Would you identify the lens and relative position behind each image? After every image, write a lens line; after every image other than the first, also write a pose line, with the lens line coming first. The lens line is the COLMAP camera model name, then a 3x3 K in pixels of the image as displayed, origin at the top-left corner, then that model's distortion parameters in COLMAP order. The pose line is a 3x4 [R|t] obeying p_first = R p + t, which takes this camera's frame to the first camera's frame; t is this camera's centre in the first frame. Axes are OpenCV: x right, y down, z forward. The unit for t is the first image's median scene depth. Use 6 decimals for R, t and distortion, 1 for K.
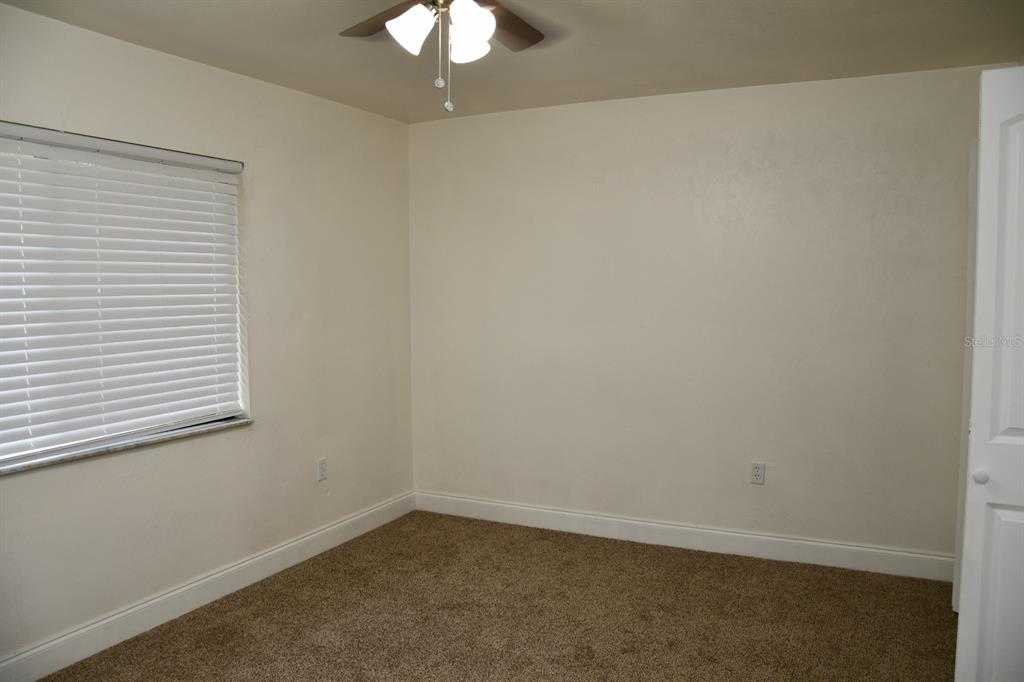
lens RADIAL K [[805.8, 0, 502.8], [0, 805.8, 337.6], [0, 0, 1]] dist [-0.128656, 0.079323]
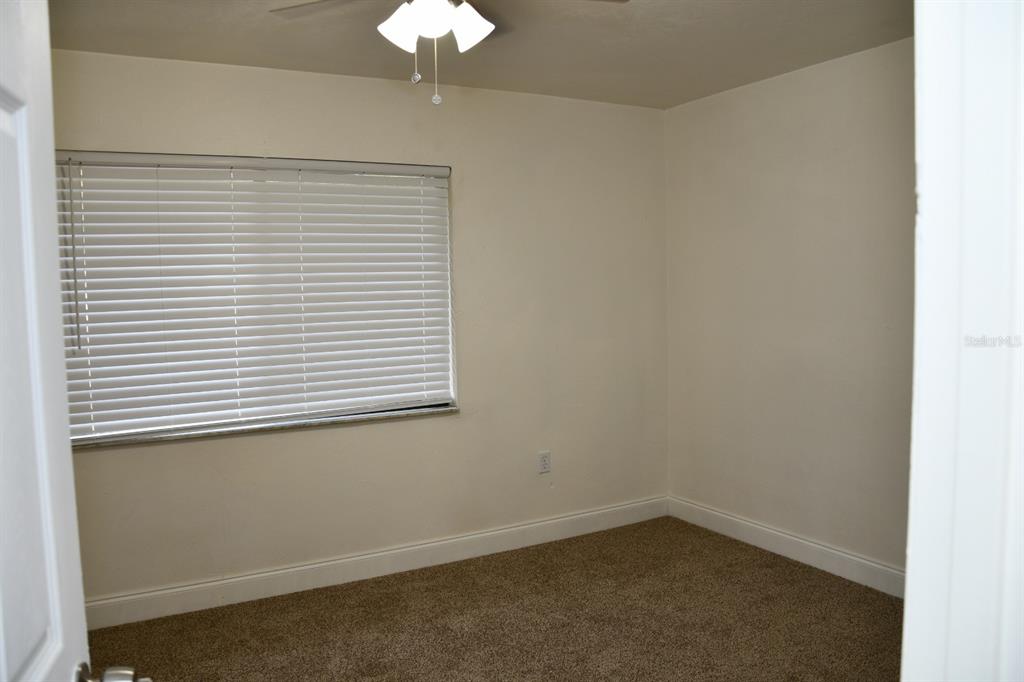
lens RADIAL K [[805.8, 0, 512.0], [0, 805.8, 333.8], [0, 0, 1]] dist [-0.128656, 0.079323]
pose [[0.830318, 0.021357, -0.556880, 0.347986], [-0.018910, 0.999770, 0.010148, -0.008520], [0.556968, 0.002104, 0.830531, 0.147906]]
